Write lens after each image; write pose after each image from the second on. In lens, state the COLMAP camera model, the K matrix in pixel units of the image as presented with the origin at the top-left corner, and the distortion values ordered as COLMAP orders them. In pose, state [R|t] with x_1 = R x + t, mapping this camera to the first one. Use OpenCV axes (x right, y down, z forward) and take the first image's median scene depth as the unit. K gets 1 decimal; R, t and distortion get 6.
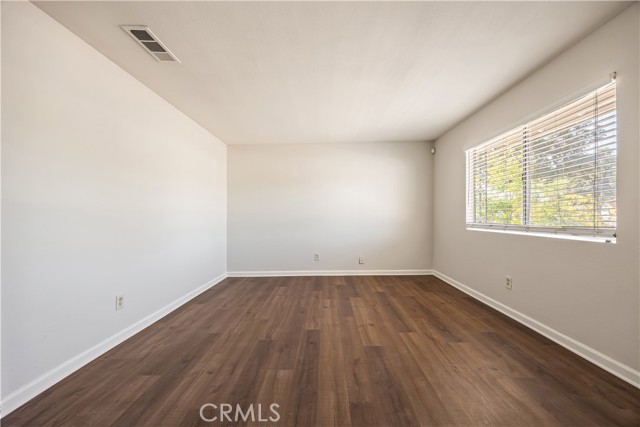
lens RADIAL K [[245.2, 0, 320.4], [0, 245.2, 214.5], [0, 0, 1]] dist [-0.002916, 0.000330]
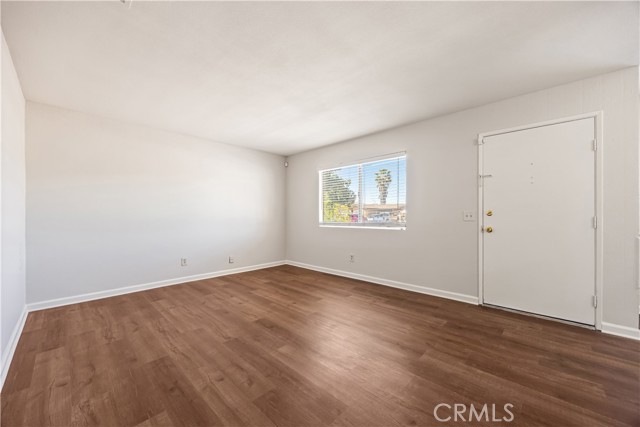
lens RADIAL K [[245.2, 0, 321.3], [0, 245.2, 215.8], [0, 0, 1]] dist [-0.002916, 0.000330]
pose [[0.671614, 0.011750, 0.740808, -0.615540], [-0.011480, 0.999919, -0.005451, 0.008016], [-0.740812, -0.004844, 0.671695, 0.052649]]
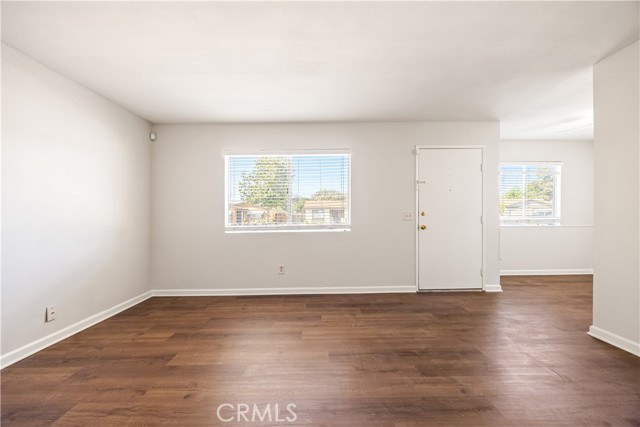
lens RADIAL K [[245.2, 0, 322.3], [0, 245.2, 216.1], [0, 0, 1]] dist [-0.002916, 0.000330]
pose [[-0.029298, 0.013195, 0.999484, -0.592014], [0.007649, 0.999887, -0.012976, 0.009592], [-0.999541, 0.007265, -0.029395, 0.853708]]
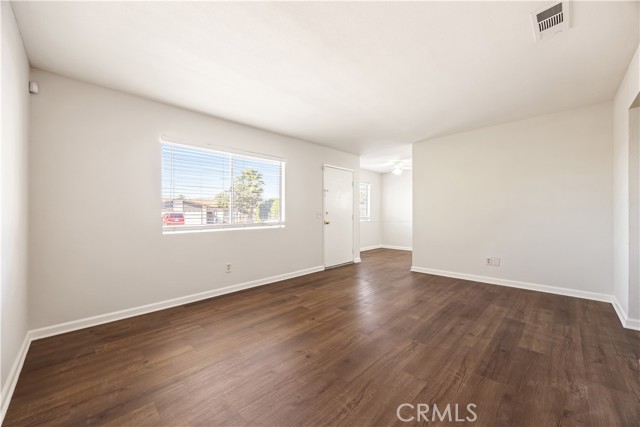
lens RADIAL K [[245.2, 0, 321.5], [0, 245.2, 217.2], [0, 0, 1]] dist [-0.002916, 0.000330]
pose [[-0.723936, 0.014487, 0.689715, -0.529146], [0.017578, 0.999842, -0.002550, 0.018454], [-0.689643, 0.010278, -0.724076, 1.680160]]
